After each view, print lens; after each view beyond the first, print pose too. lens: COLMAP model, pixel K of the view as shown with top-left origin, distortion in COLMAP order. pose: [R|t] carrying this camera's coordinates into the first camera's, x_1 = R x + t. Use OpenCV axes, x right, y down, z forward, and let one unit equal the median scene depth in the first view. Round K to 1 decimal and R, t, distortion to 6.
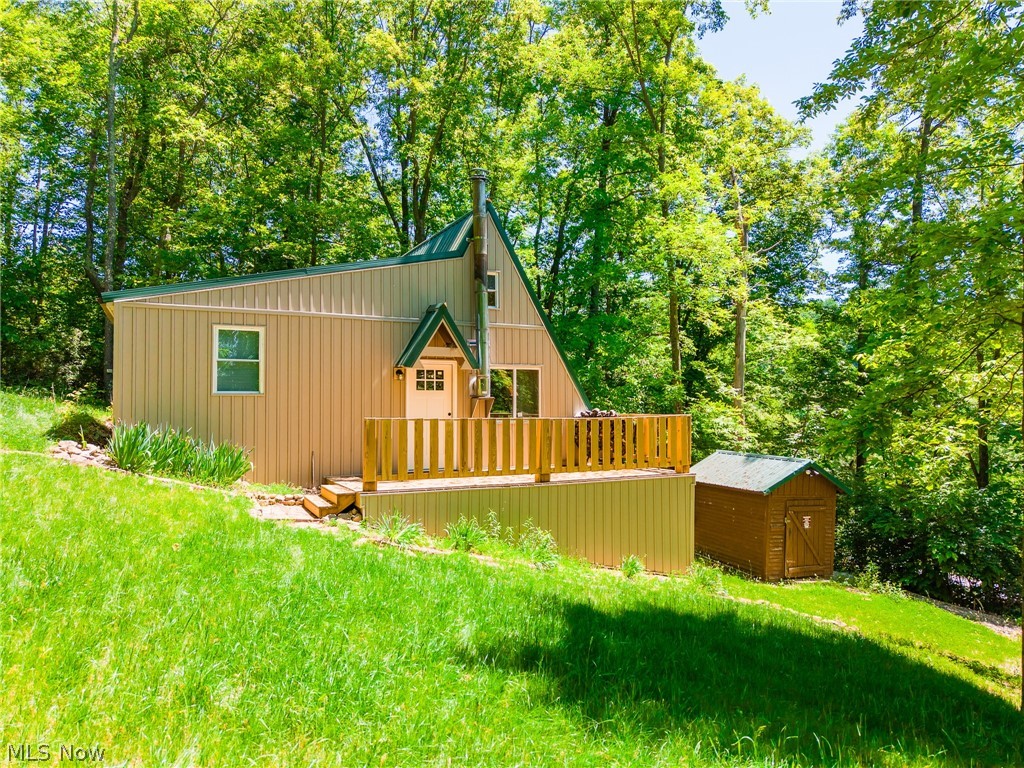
lens RADIAL K [[681.2, 0, 508.0], [0, 681.2, 382.1], [0, 0, 1]] dist [0.054708, -0.057049]
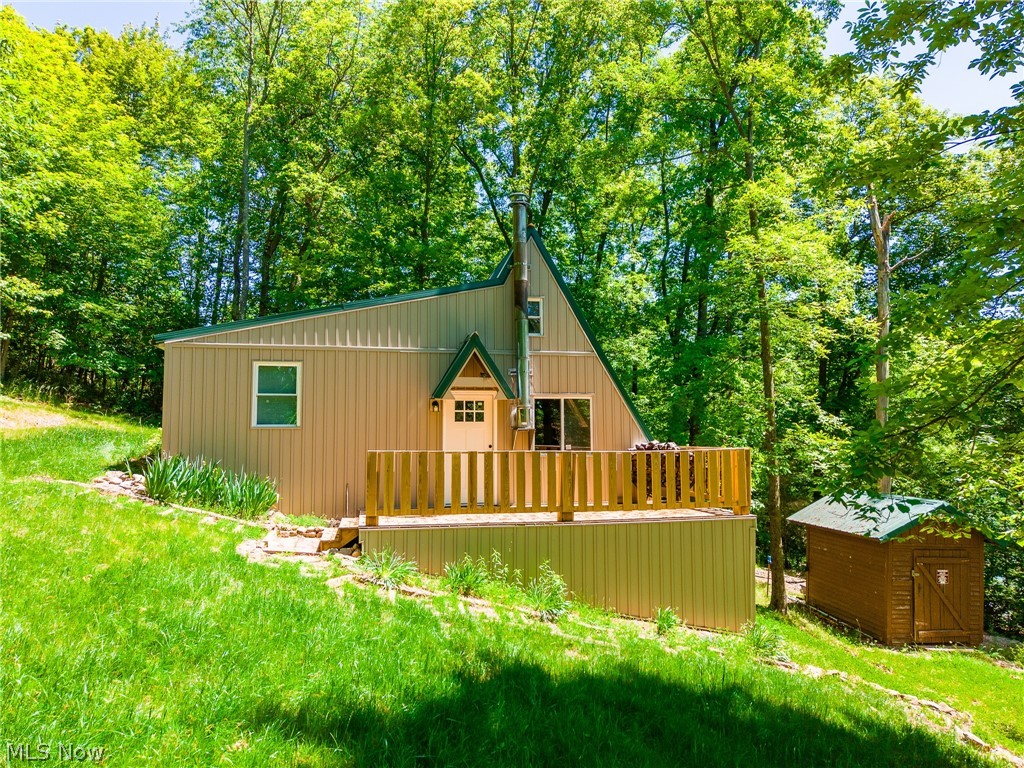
lens RADIAL K [[681.2, 0, 508.0], [0, 681.2, 382.1], [0, 0, 1]] dist [0.054708, -0.057049]
pose [[0.970129, -0.021830, -0.241607, 0.179579], [0.010810, 0.998844, -0.046841, 0.001407], [0.242350, 0.042830, 0.969243, 0.070196]]
